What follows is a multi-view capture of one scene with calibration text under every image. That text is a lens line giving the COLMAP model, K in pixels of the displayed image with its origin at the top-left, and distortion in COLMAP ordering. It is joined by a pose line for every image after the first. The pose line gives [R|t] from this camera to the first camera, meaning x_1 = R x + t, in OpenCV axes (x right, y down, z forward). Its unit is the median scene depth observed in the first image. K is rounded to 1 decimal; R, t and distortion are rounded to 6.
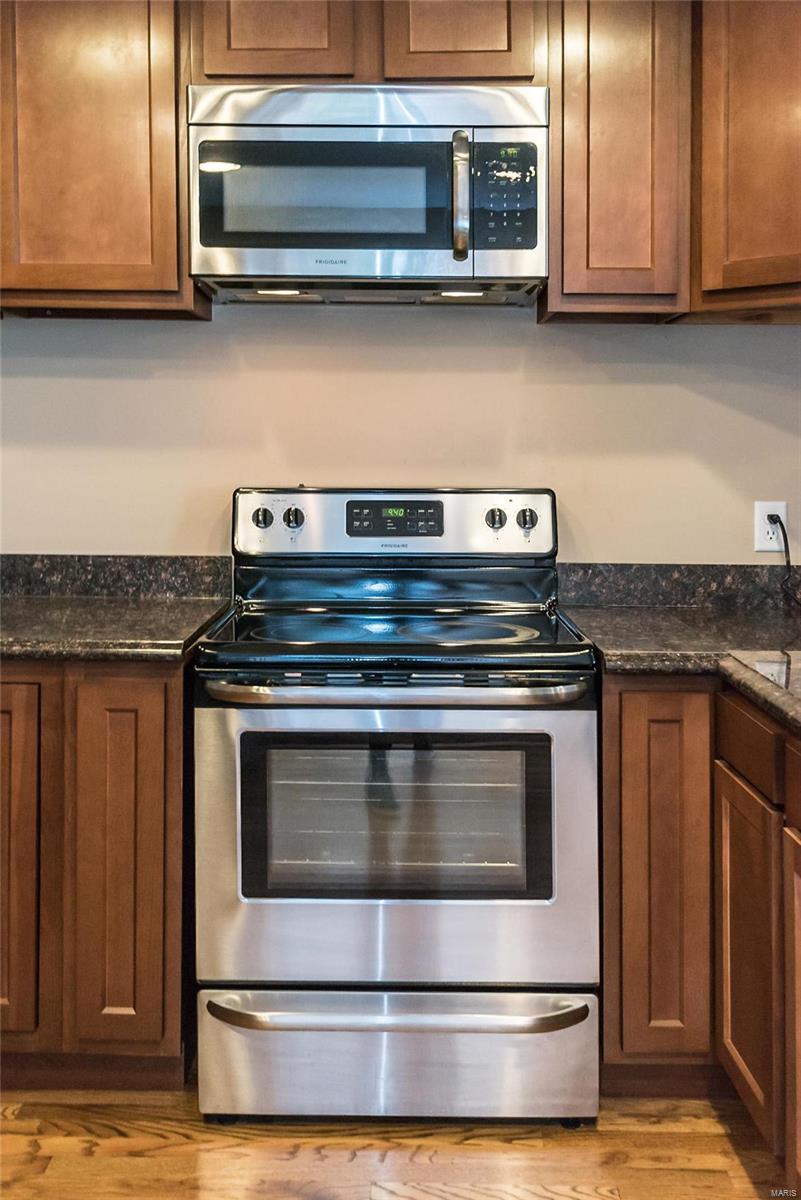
lens RADIAL K [[1166.1, 0, 394.9], [0, 1166.1, 445.7], [0, 0, 1]] dist [0.021488, 0.000000]
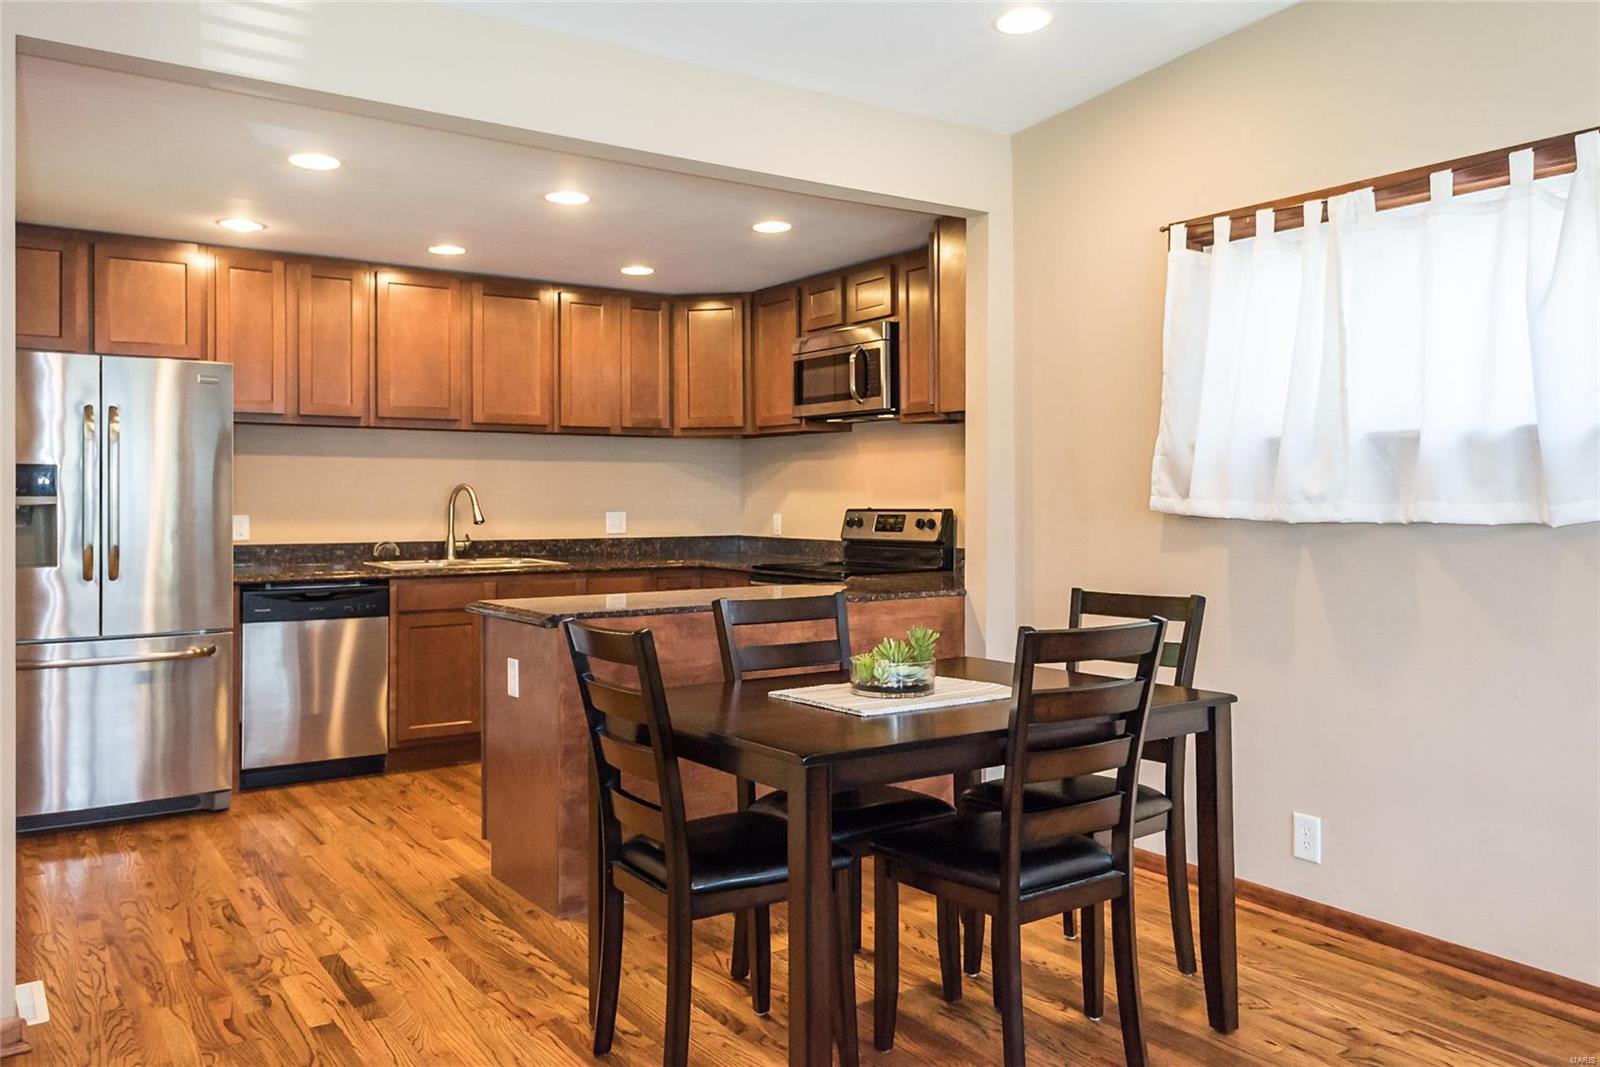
lens RADIAL K [[1245.1, 0, 803.2], [0, 1245.1, 489.0], [0, 0, 1]] dist [0.027566, -0.015935]
pose [[0.588330, -0.015104, -0.808480, 1.908395], [0.004133, 0.999869, -0.015672, 0.039720], [0.808610, 0.005879, 0.588315, -0.476152]]
